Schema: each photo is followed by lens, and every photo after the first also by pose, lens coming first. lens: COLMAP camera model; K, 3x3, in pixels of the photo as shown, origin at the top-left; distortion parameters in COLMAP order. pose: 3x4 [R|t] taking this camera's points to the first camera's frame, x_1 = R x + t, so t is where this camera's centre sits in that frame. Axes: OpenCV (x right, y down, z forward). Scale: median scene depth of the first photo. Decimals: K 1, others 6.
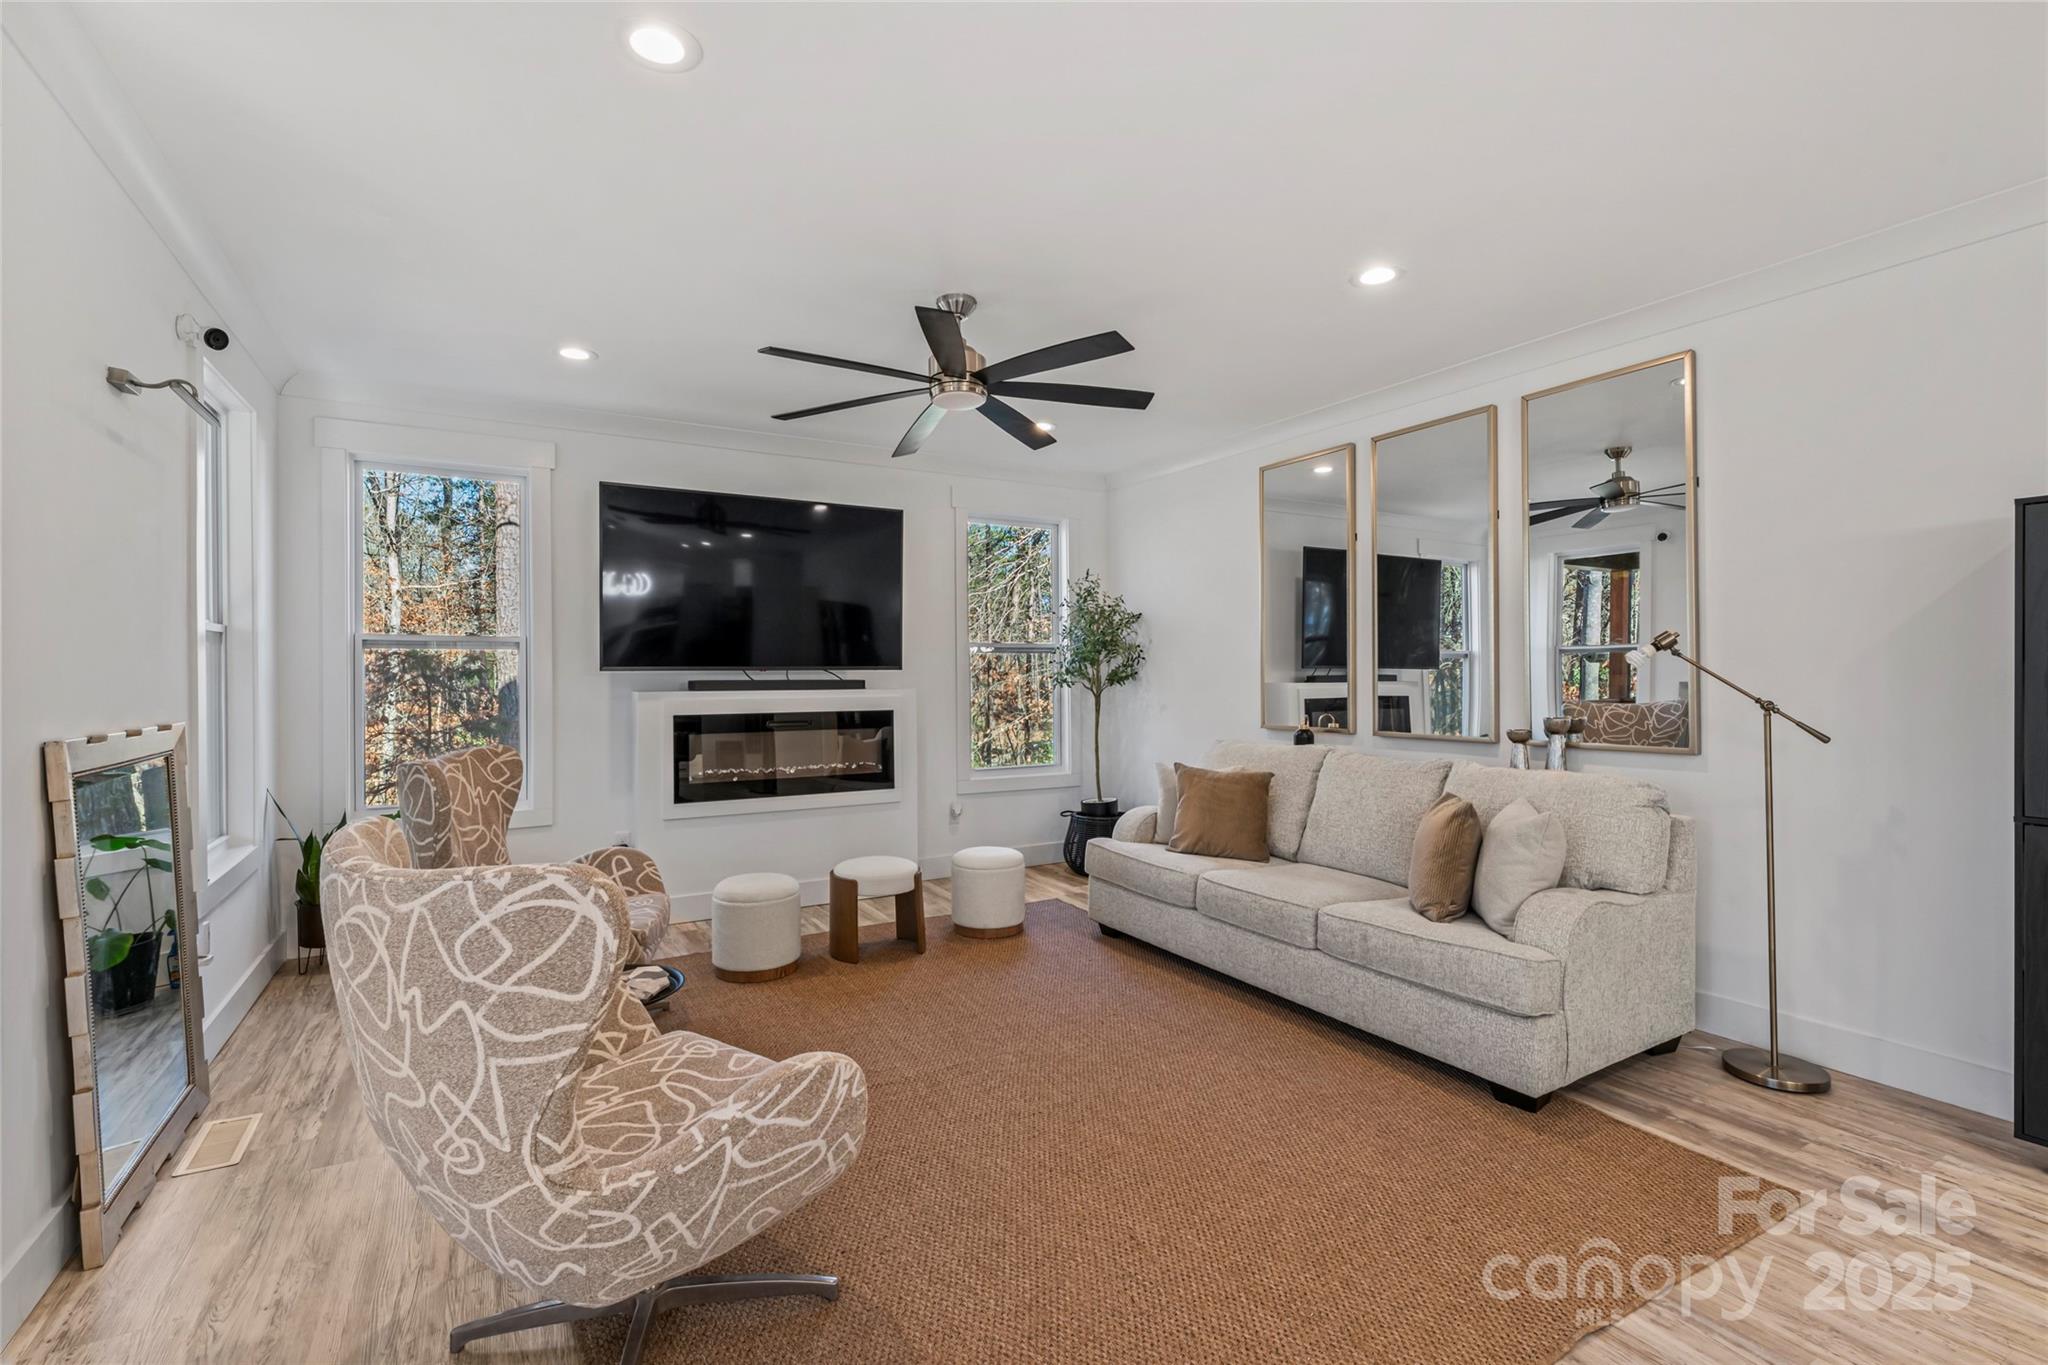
lens RADIAL K [[922.4, 0, 1018.1], [0, 922.4, 681.5], [0, 0, 1]] dist [-0.002350, 0.000334]
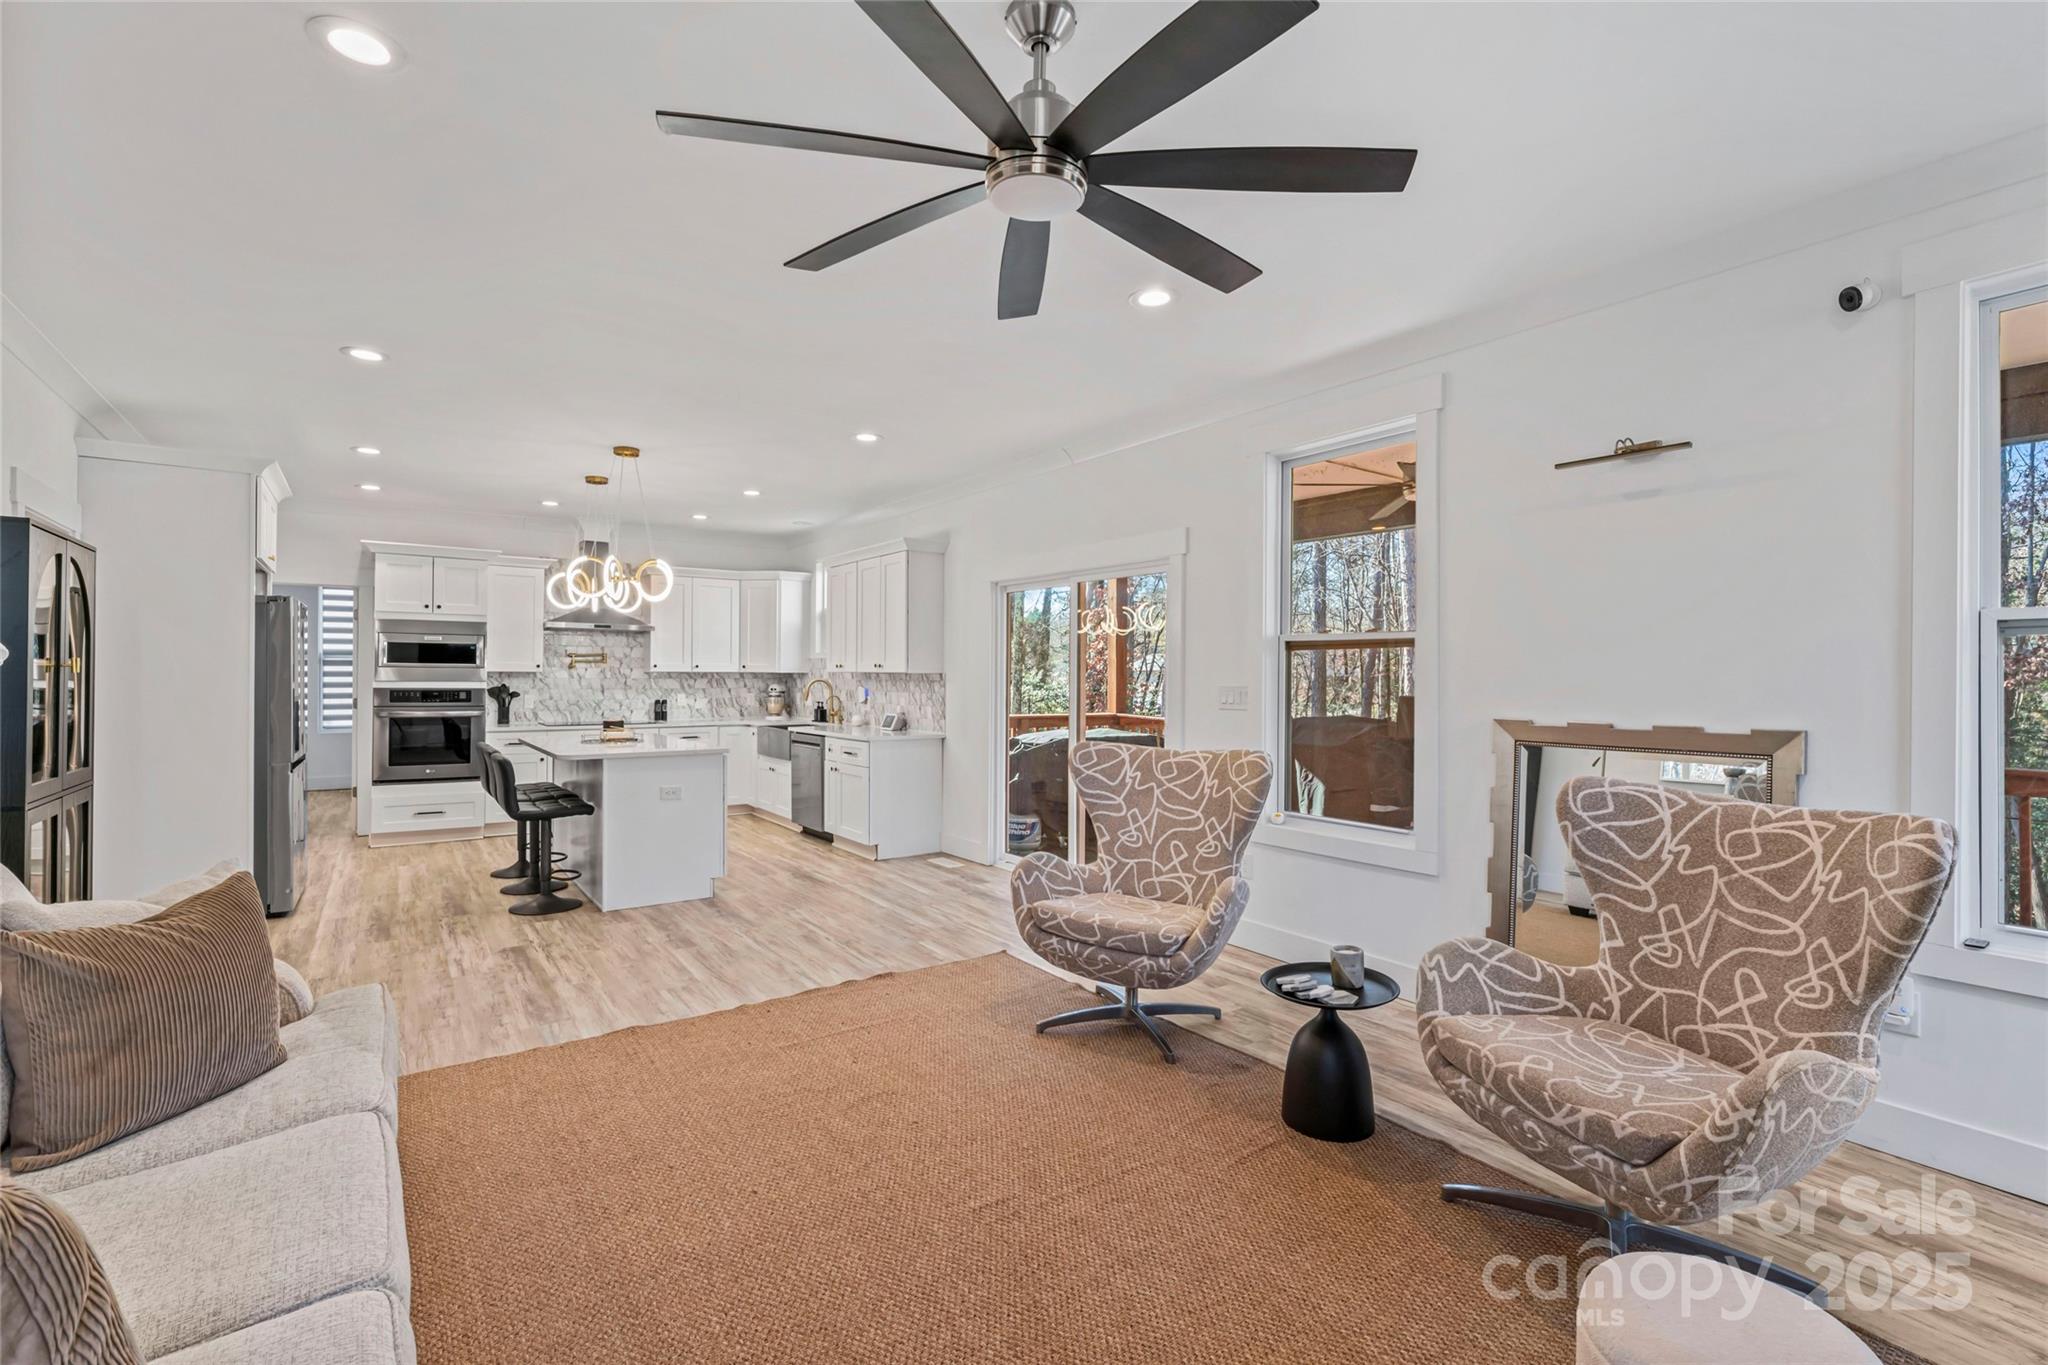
lens RADIAL K [[922.4, 0, 1022.2], [0, 922.4, 686.5], [0, 0, 1]] dist [-0.002350, 0.000334]
pose [[-0.995741, -0.001560, -0.092185, -0.002206], [-0.003574, 0.999759, 0.021683, -0.013834], [0.092129, 0.021920, -0.995506, 1.255139]]
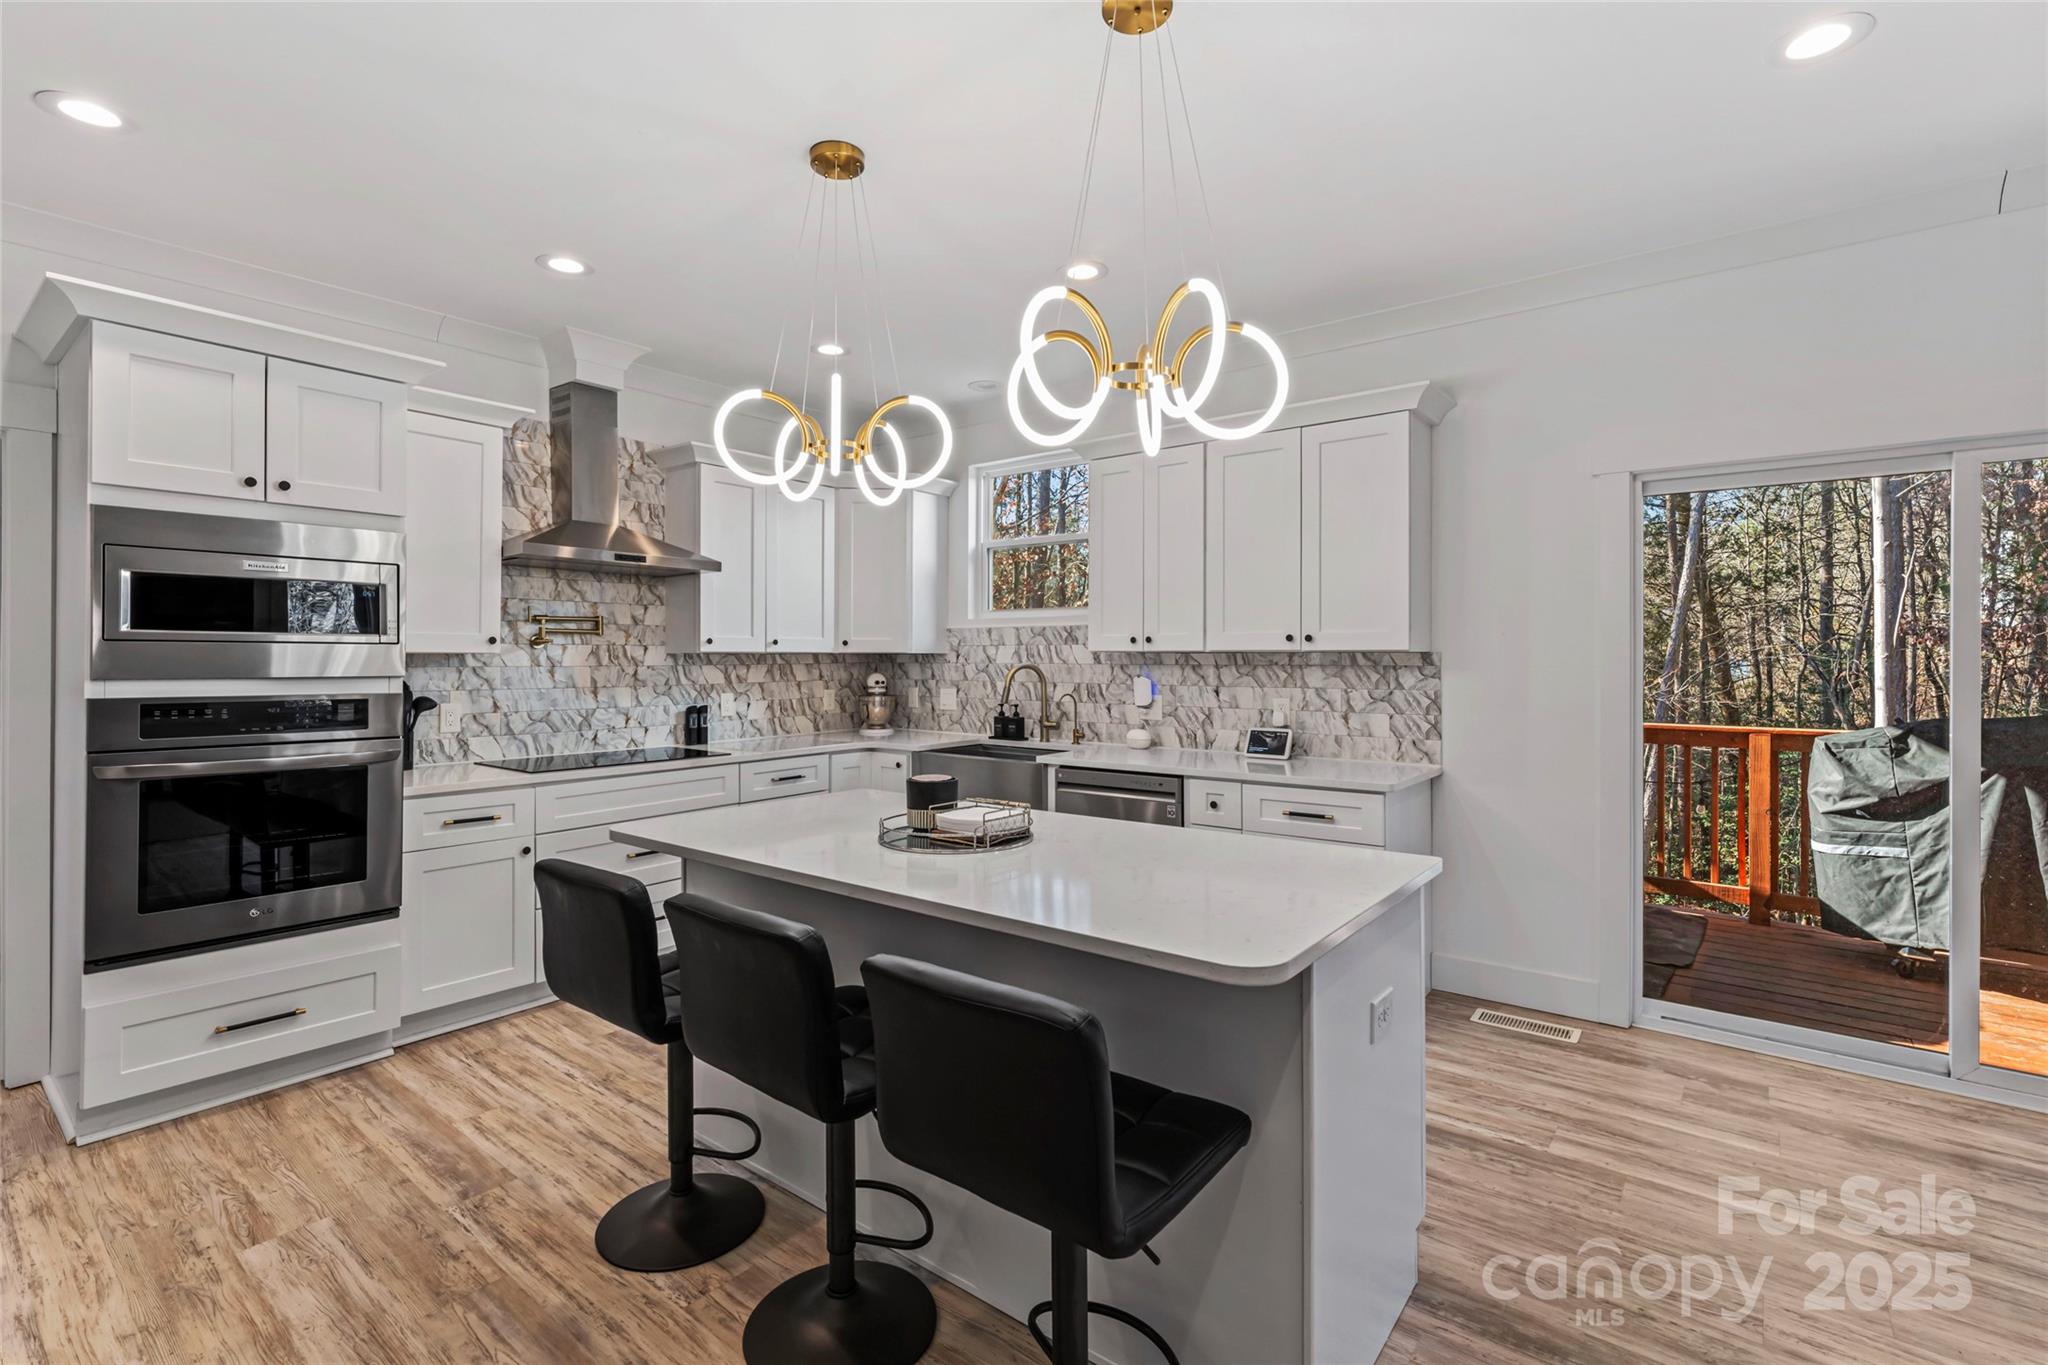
lens RADIAL K [[922.4, 0, 1025.6], [0, 922.4, 655.7], [0, 0, 1]] dist [-0.002350, 0.000334]
pose [[-0.925518, 0.001404, -0.378701, 0.665840], [-0.001393, 0.999974, 0.007111, -0.003719], [0.378702, 0.007109, -0.925492, 0.280657]]
